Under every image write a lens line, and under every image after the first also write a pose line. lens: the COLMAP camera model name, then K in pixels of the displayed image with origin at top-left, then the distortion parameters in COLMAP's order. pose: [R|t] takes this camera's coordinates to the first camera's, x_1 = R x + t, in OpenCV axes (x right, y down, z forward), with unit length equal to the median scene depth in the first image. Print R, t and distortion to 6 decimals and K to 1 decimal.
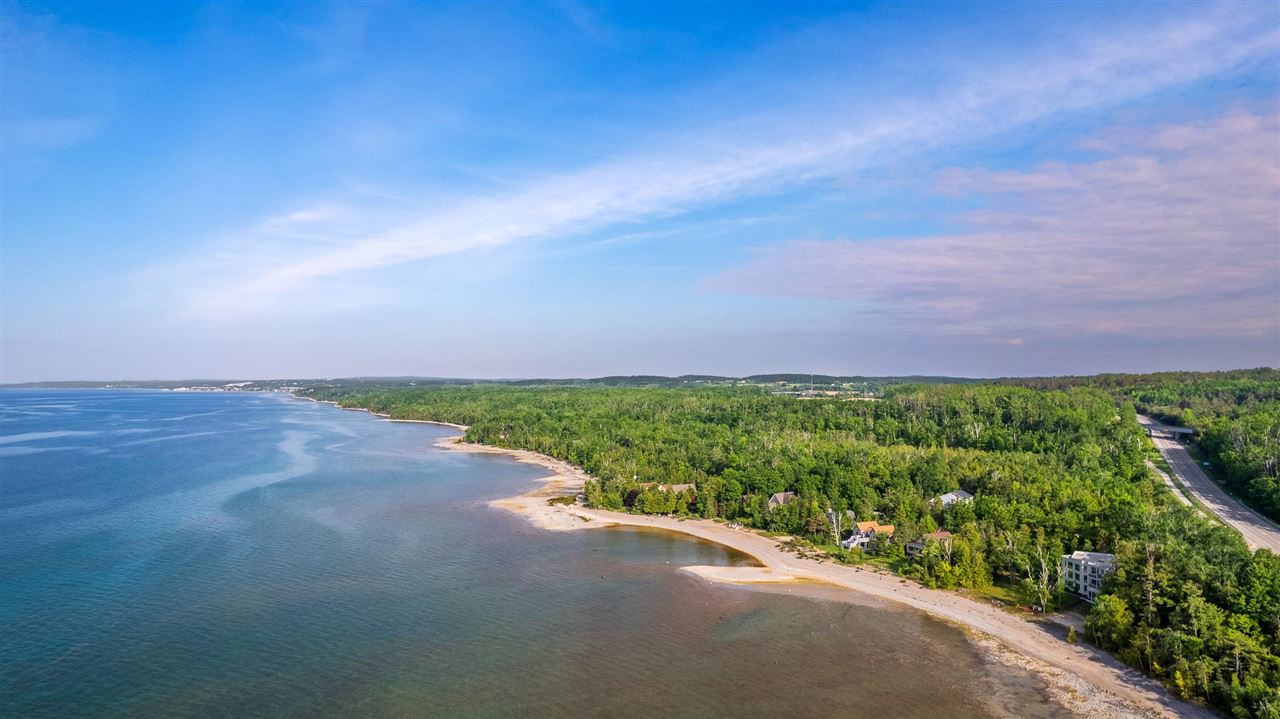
lens RADIAL K [[800.8, 0, 640.0], [0, 800.8, 359.5], [0, 0, 1]] dist [-0.081260, 0.067110]
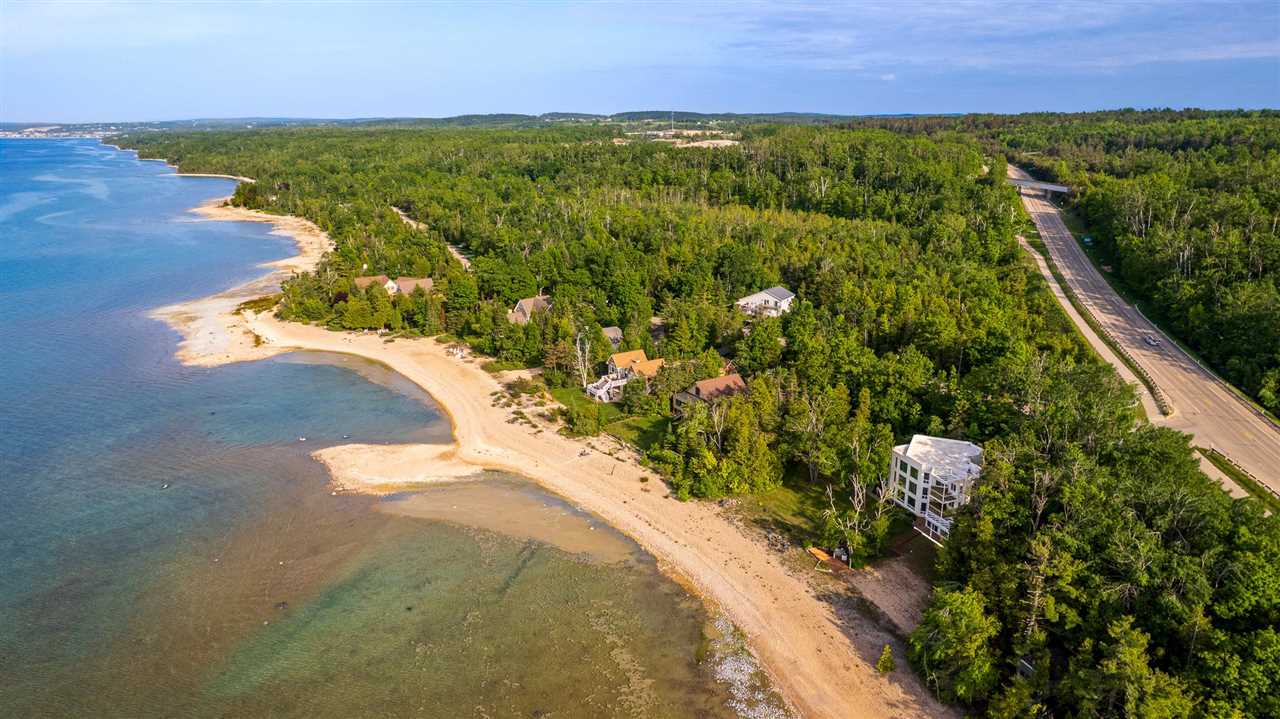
lens RADIAL K [[792.2, 0, 640.0], [0, 792.2, 359.5], [0, 0, 1]] dist [-0.008970, -0.066082]
pose [[0.988093, -0.050019, 0.145501, 0.153149], [0.001328, 0.948418, 0.317021, -0.002863], [-0.153853, -0.313053, 0.937191, 0.282063]]
